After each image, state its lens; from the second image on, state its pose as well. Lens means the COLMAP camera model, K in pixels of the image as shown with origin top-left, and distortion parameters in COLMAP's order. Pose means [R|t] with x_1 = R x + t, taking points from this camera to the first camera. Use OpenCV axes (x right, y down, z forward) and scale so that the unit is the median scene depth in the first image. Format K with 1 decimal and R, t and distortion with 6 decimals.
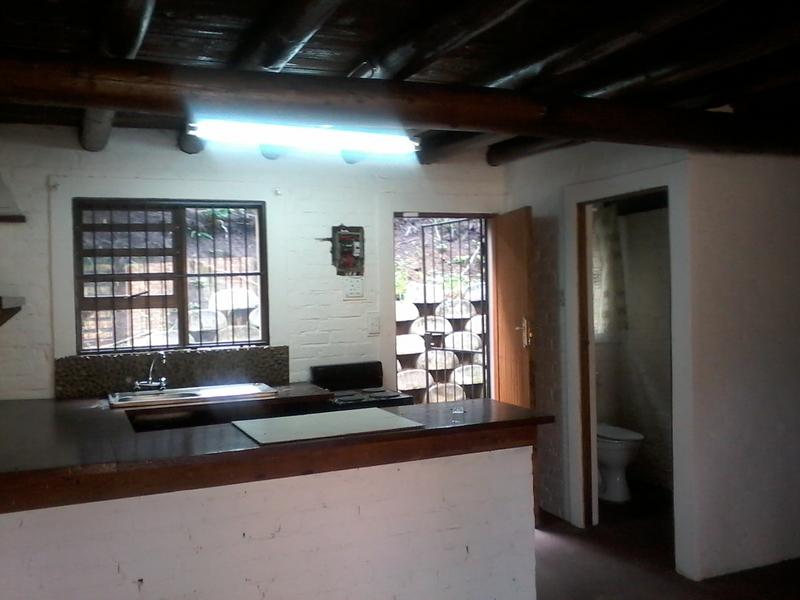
lens RADIAL K [[796.7, 0, 400.0], [0, 796.7, 300.0], [0, 0, 1]] dist [0.000454, -0.016177]
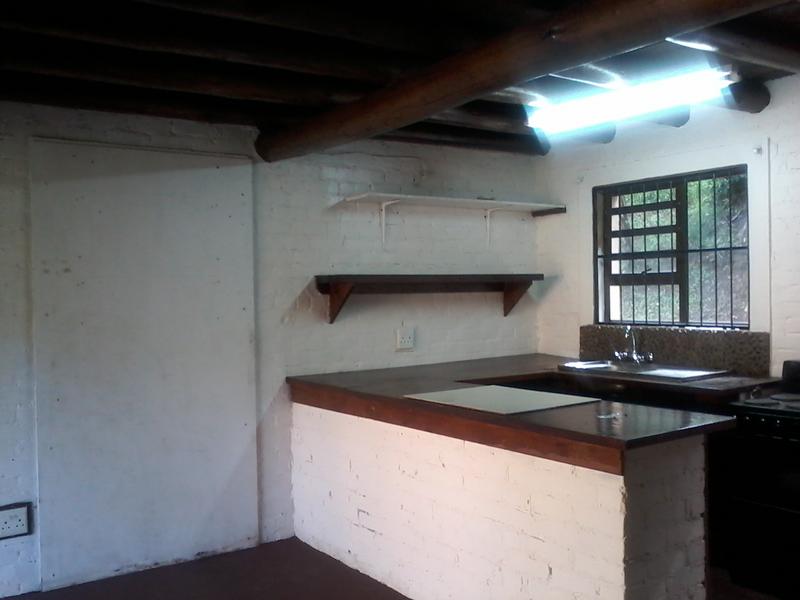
lens RADIAL K [[796.7, 0, 400.0], [0, 796.7, 300.0], [0, 0, 1]] dist [0.000454, -0.016177]
pose [[0.189874, 0.038571, -0.981051, 0.624584], [0.005782, 0.999167, 0.040403, -0.013075], [0.981791, -0.013343, 0.189493, 0.471937]]
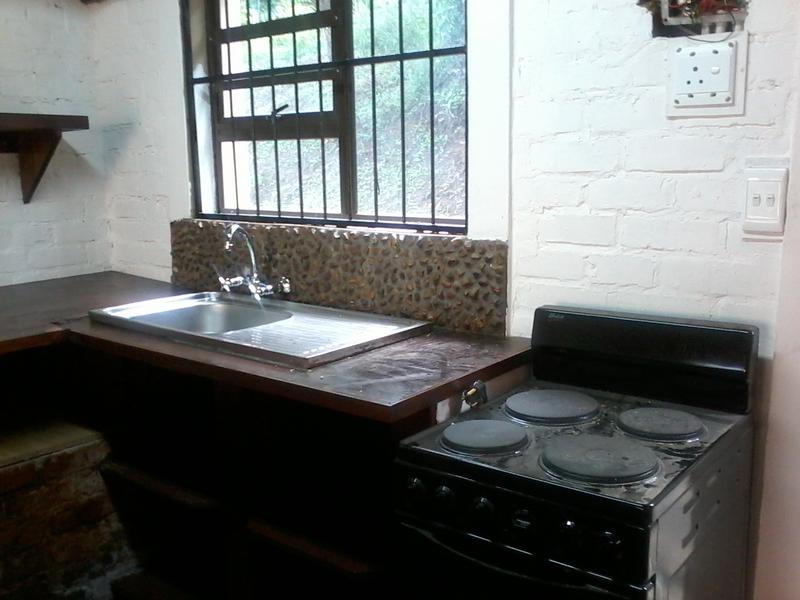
lens RADIAL K [[796.7, 0, 400.0], [0, 796.7, 300.0], [0, 0, 1]] dist [0.000454, -0.016177]
pose [[0.475866, 0.180568, -0.860783, 0.173523], [-0.003705, 0.979101, 0.203340, 0.007650], [0.879510, -0.093573, 0.466590, 0.795870]]
